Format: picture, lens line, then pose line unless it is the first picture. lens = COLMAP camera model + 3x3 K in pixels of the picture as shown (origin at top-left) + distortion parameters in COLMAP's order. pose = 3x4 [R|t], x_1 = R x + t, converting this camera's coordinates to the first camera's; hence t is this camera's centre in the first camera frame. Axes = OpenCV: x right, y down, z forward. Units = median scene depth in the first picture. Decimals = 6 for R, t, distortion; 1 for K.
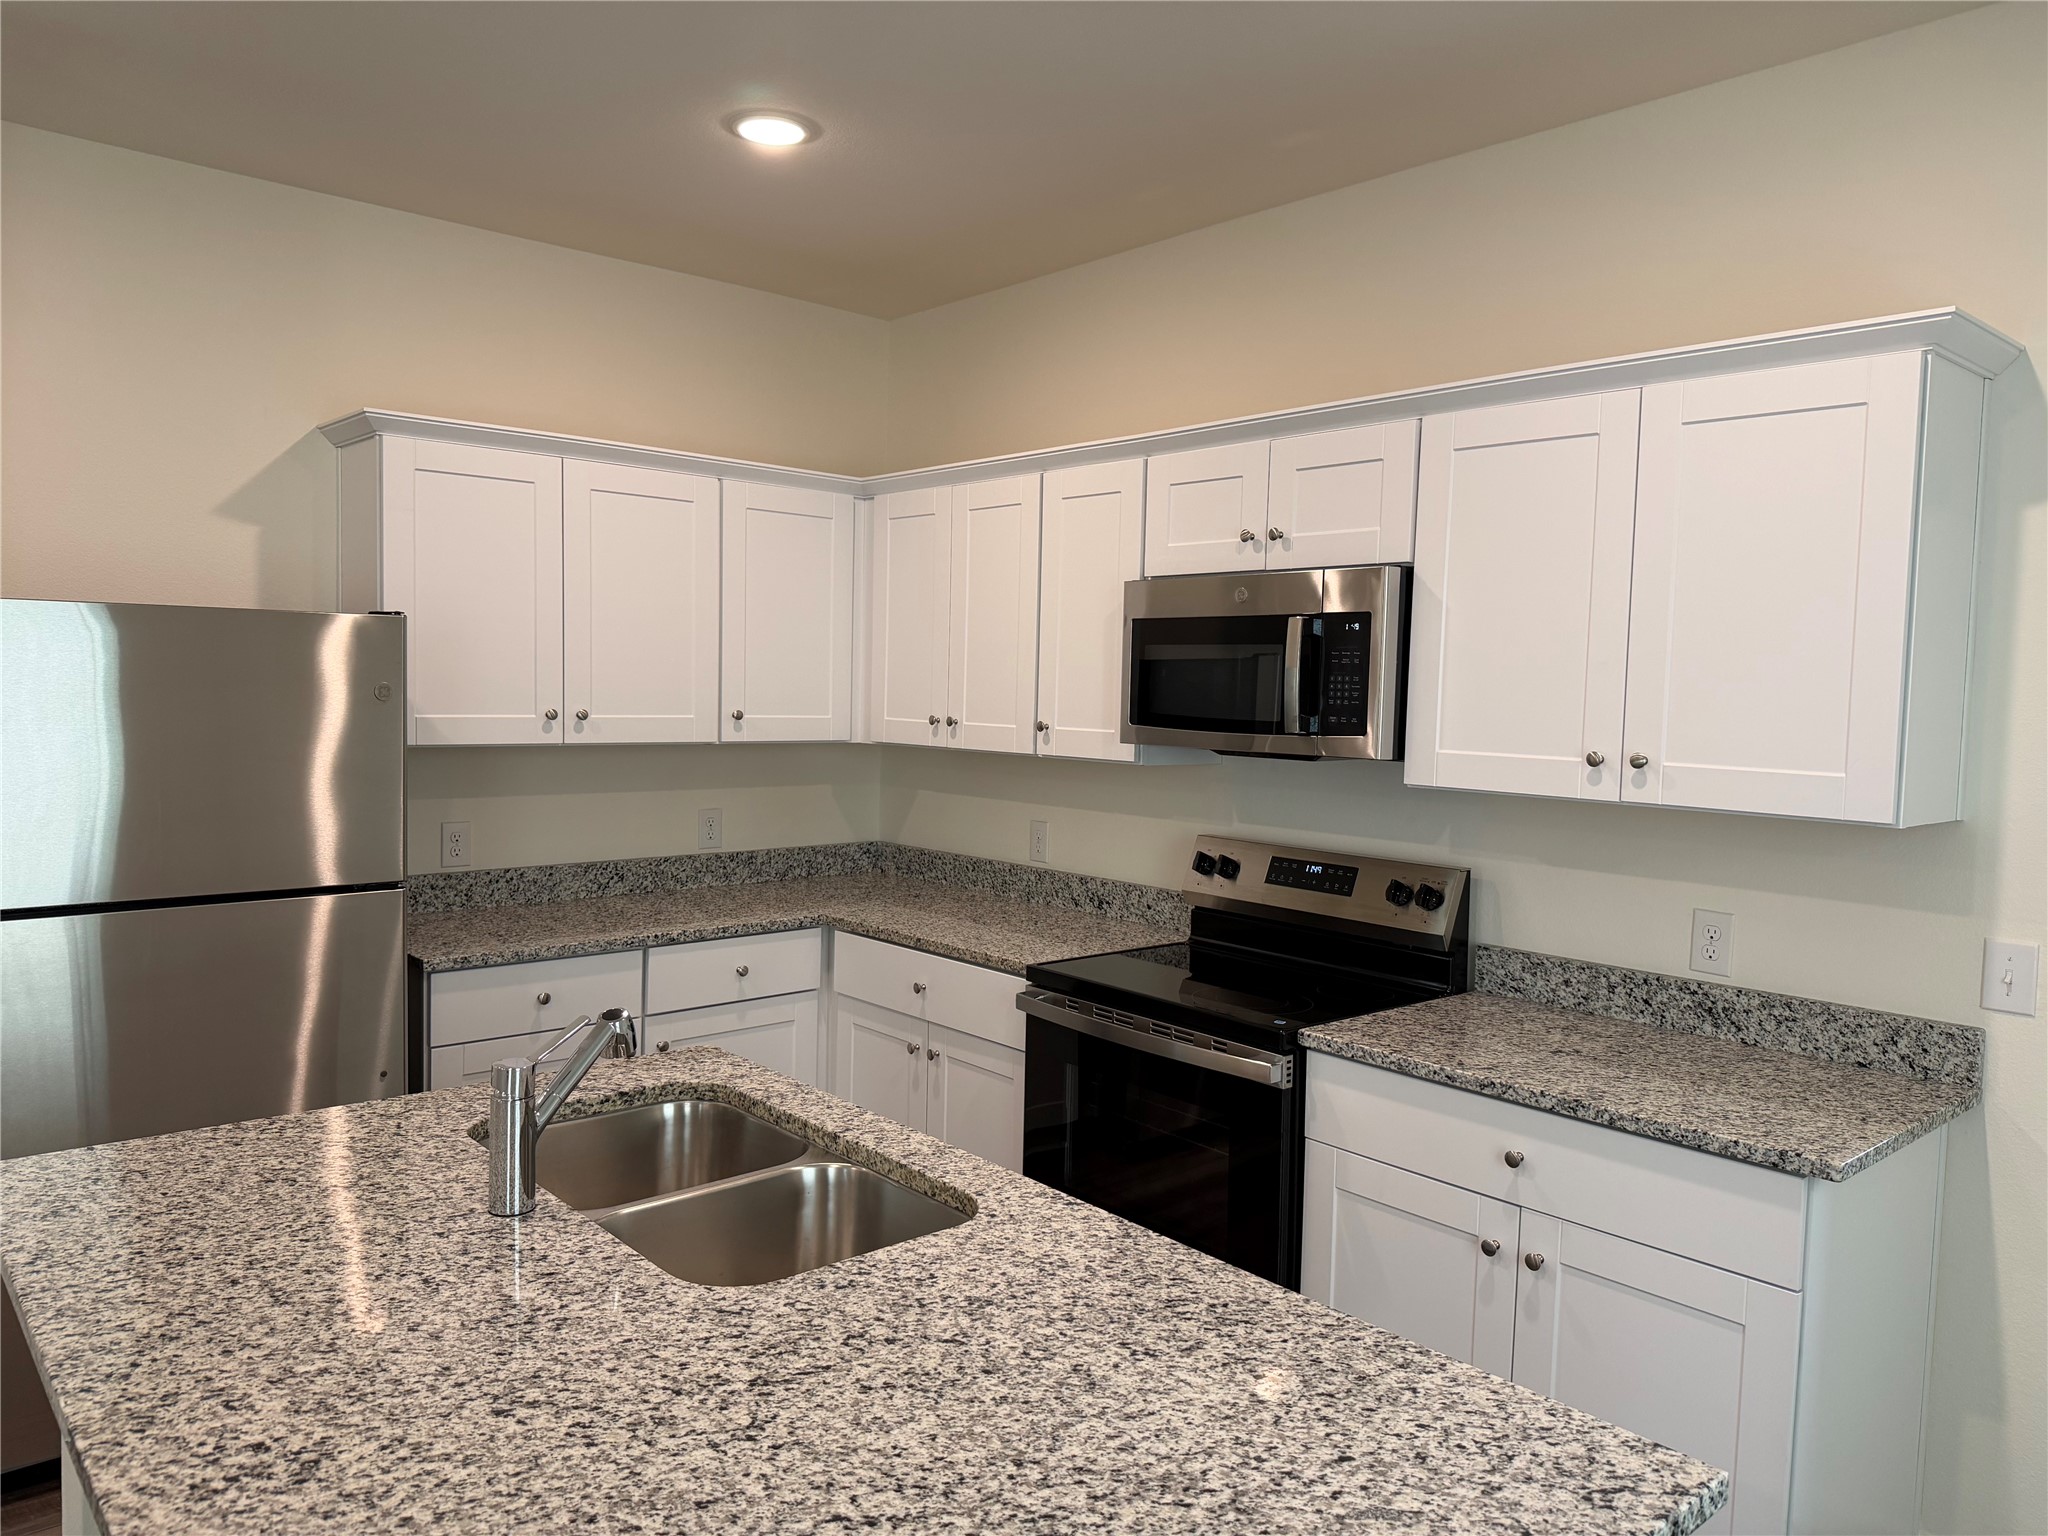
lens RADIAL K [[1444.7, 0, 1039.4], [0, 1444.7, 785.5], [0, 0, 1]] dist [0.018425, -0.024667]
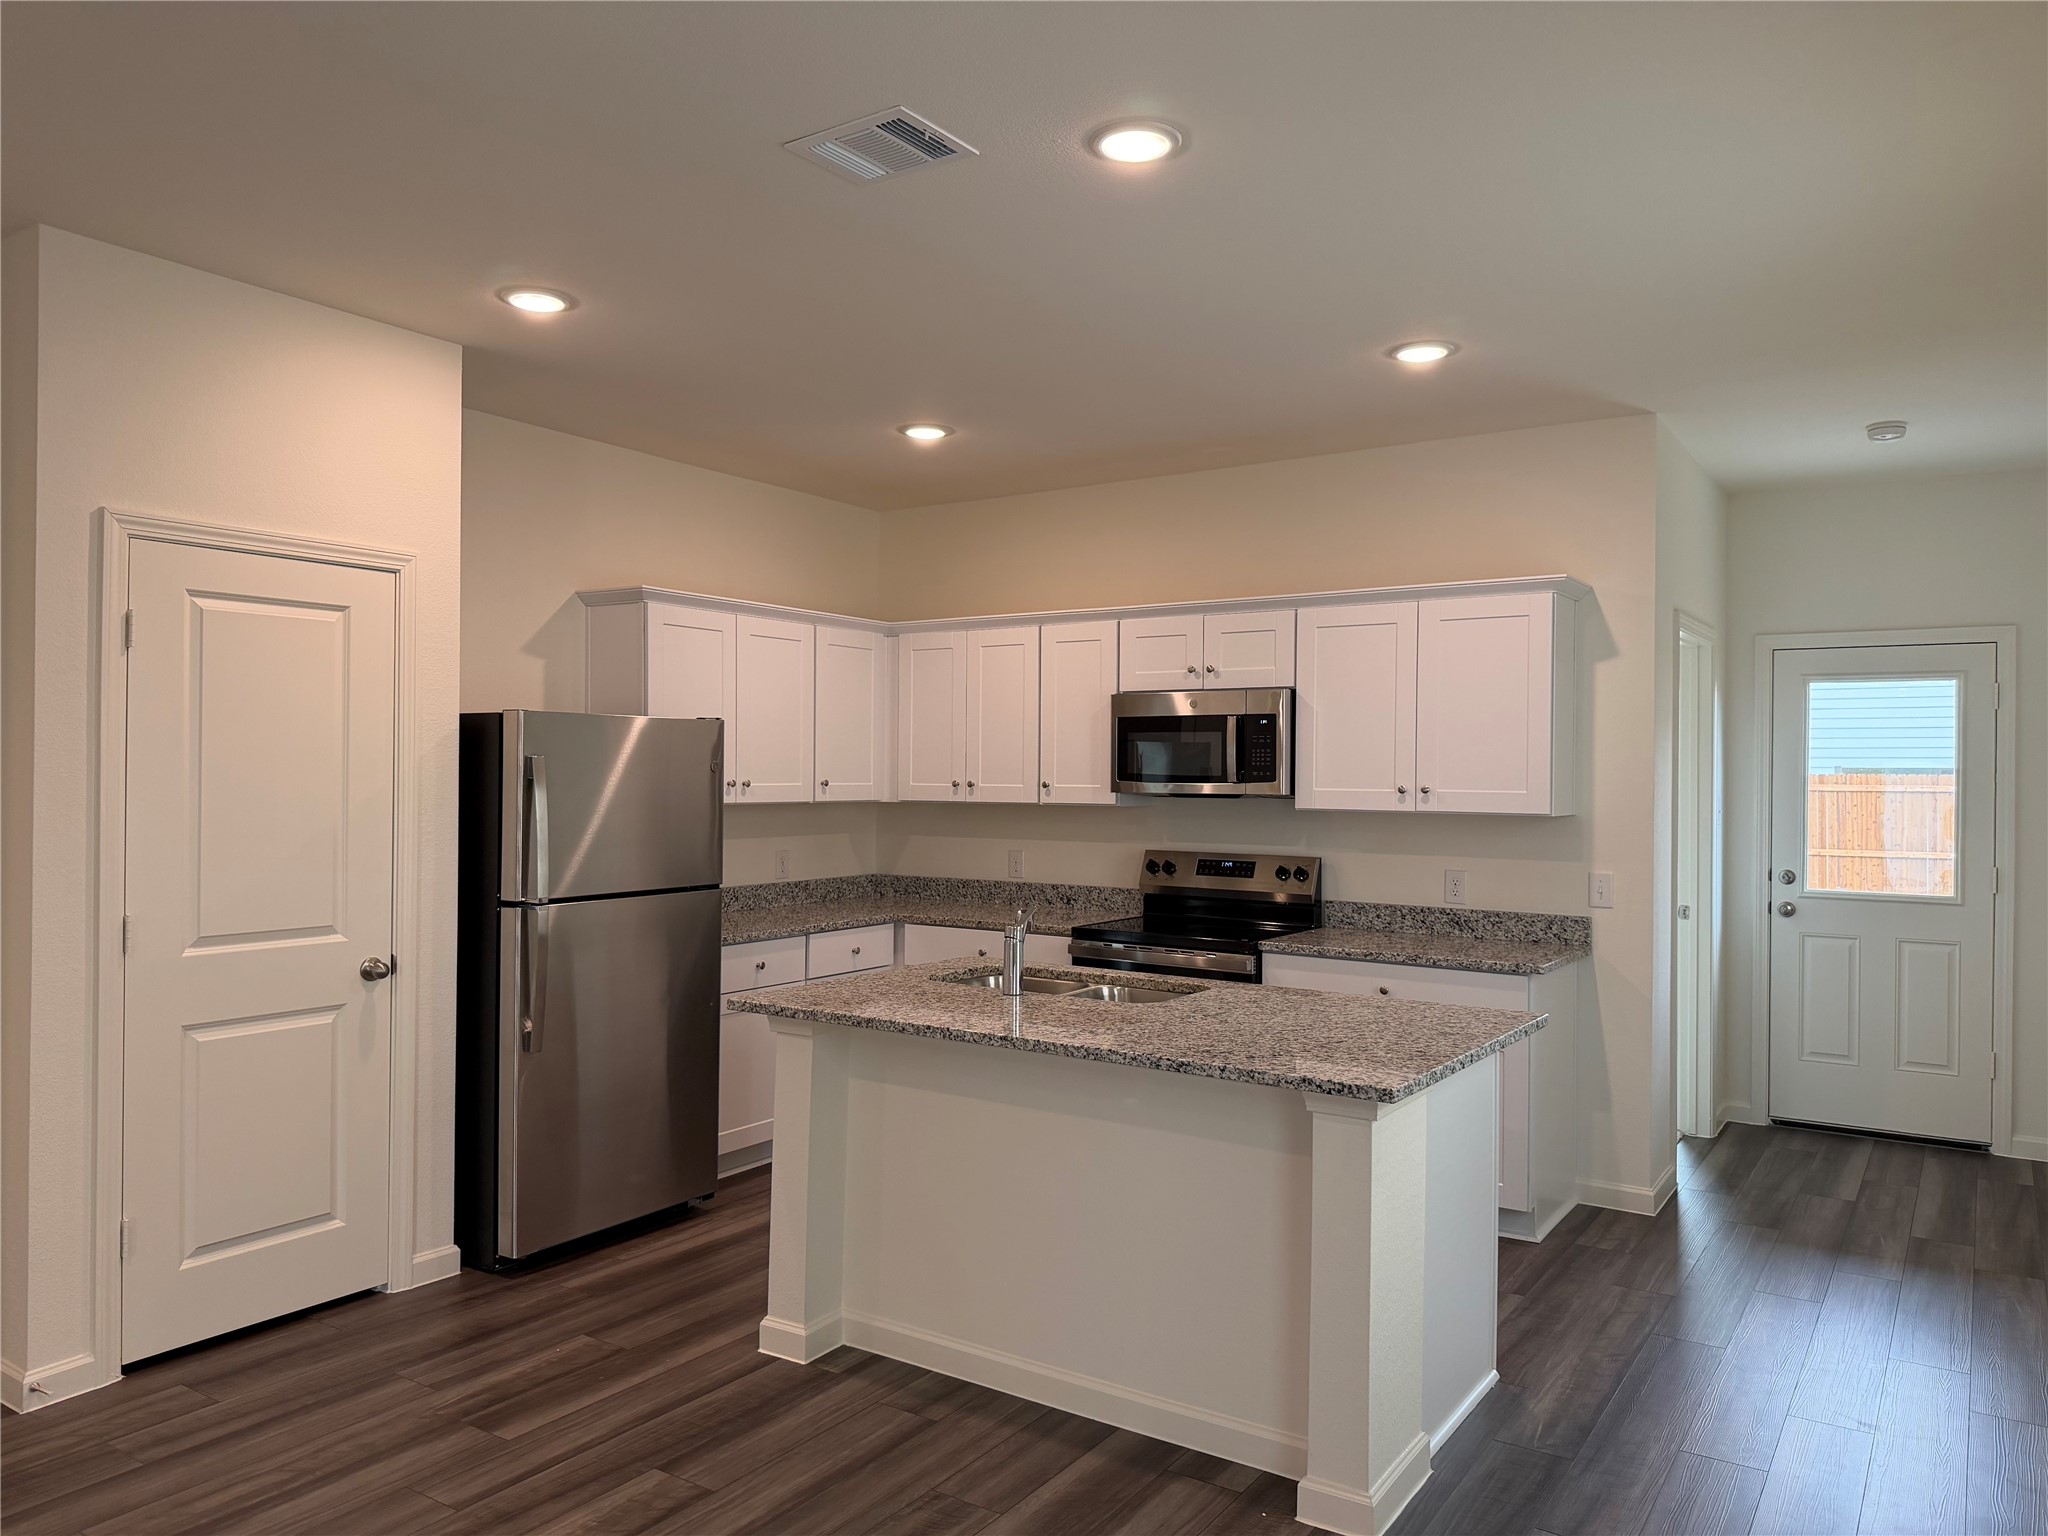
lens RADIAL K [[1444.7, 0, 1022.5], [0, 1444.7, 762.9], [0, 0, 1]] dist [0.018425, -0.024667]
pose [[0.970473, -0.015087, 0.240736, -0.430128], [0.033417, 0.996827, -0.072242, 0.051724], [-0.238882, 0.078154, 0.967898, -0.561490]]
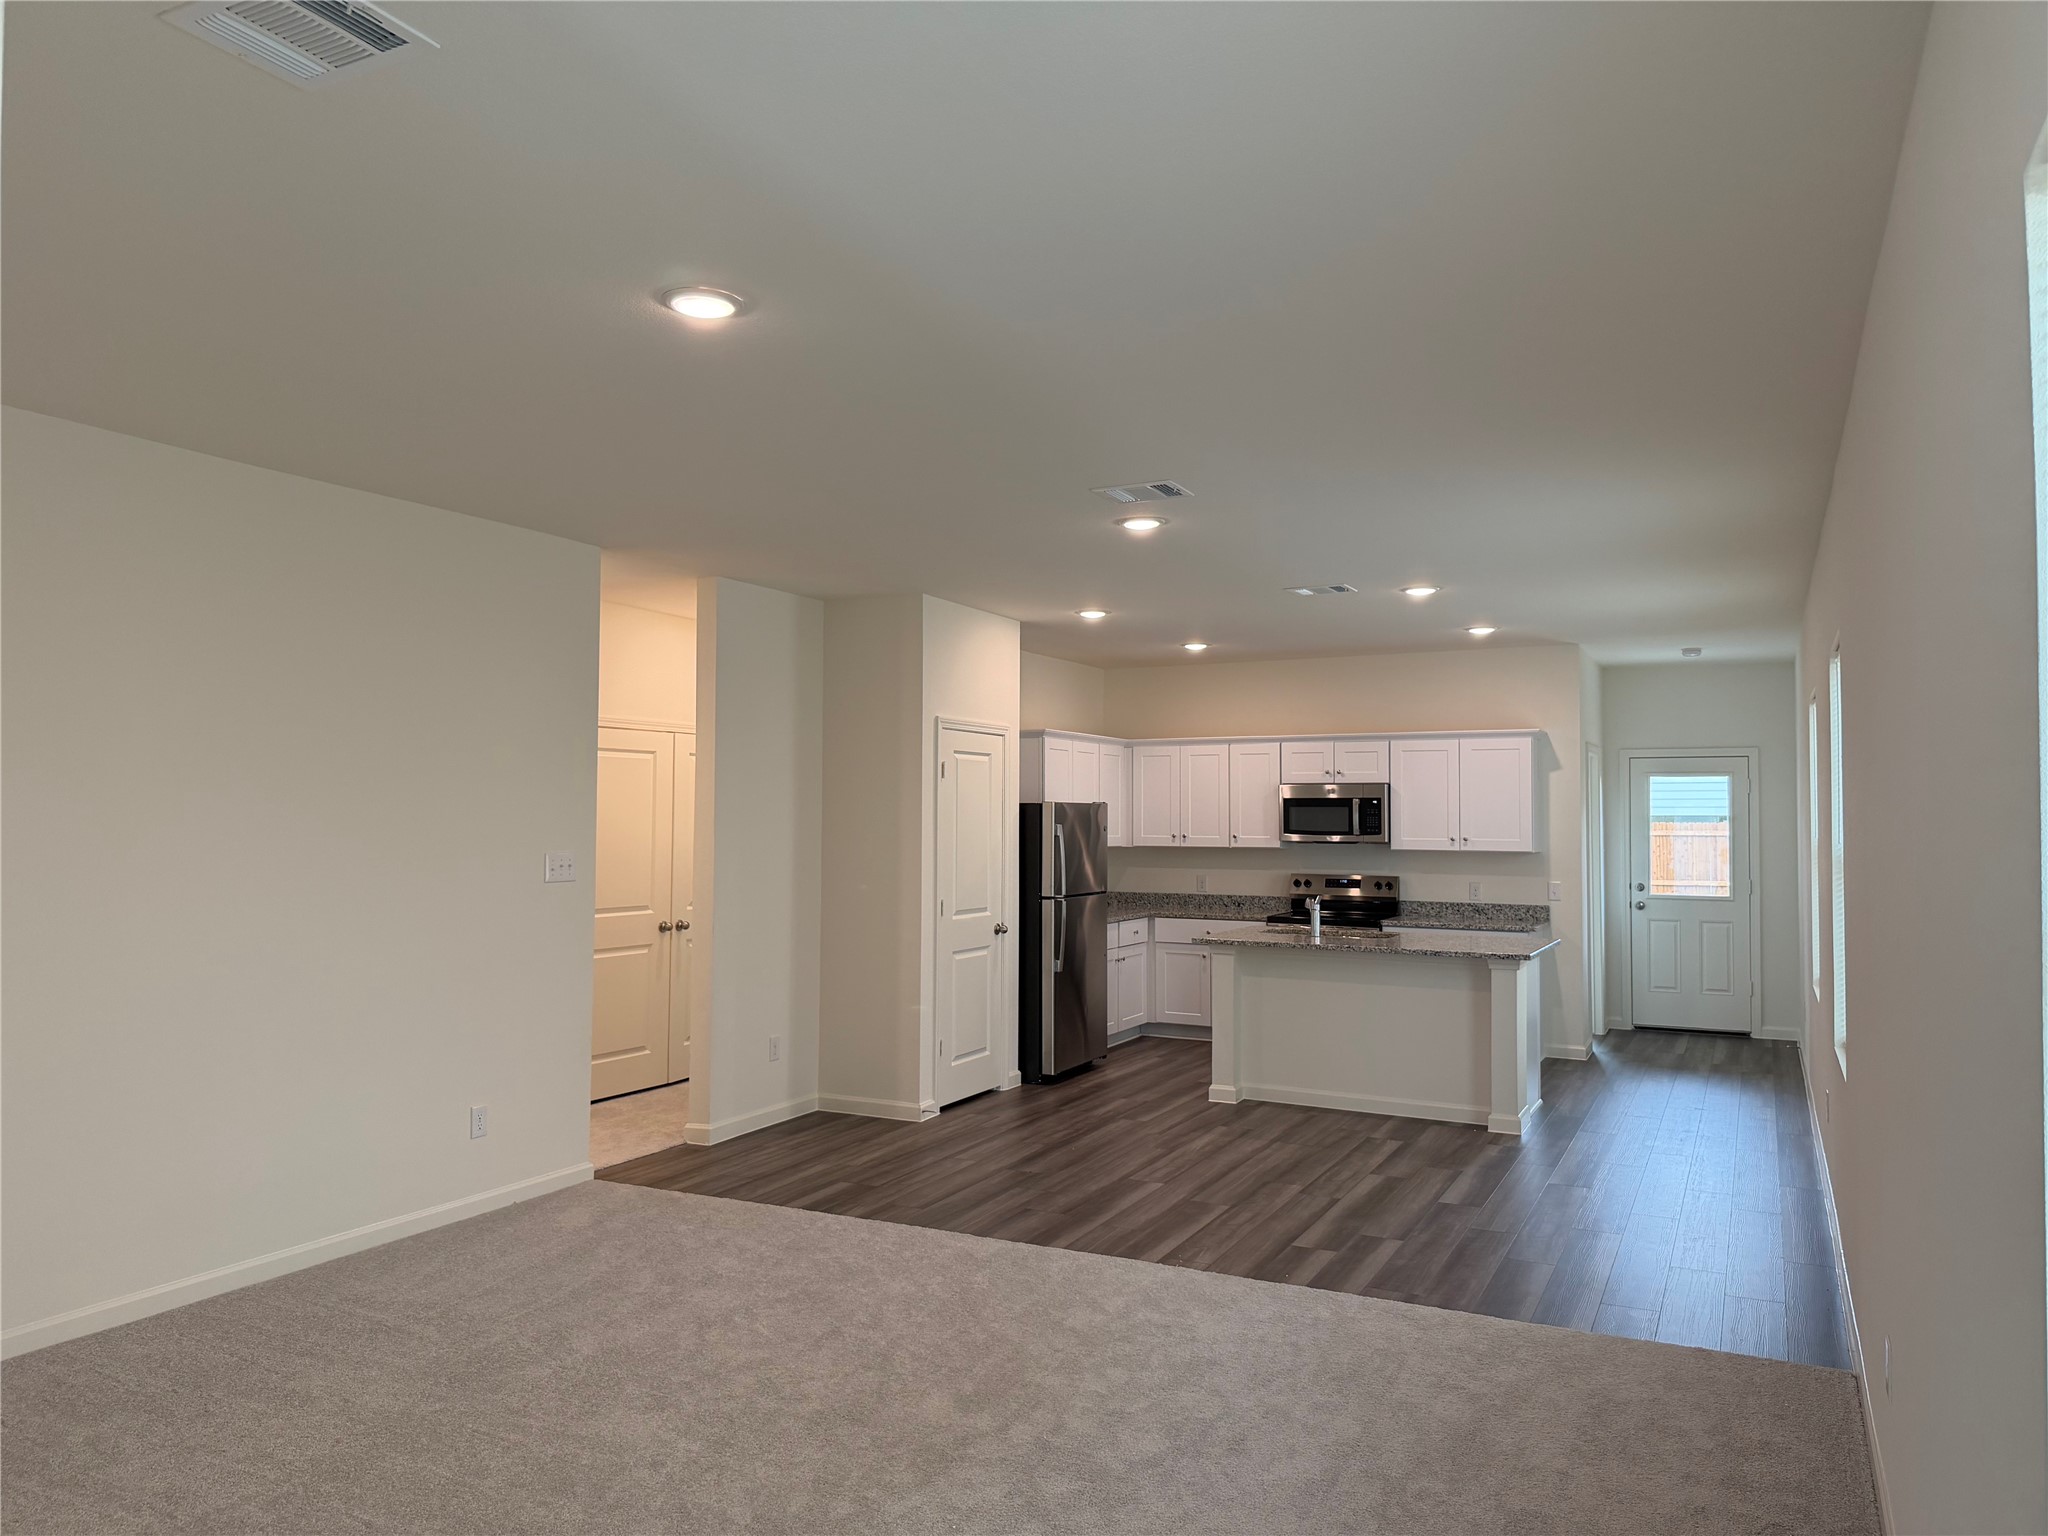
lens RADIAL K [[1444.7, 0, 990.0], [0, 1444.7, 756.1], [0, 0, 1]] dist [0.018425, -0.024667]
pose [[0.941433, -0.004473, 0.337171, -1.458931], [0.041743, 0.993767, -0.103370, 0.077022], [-0.334607, 0.111391, 0.935751, -1.535076]]
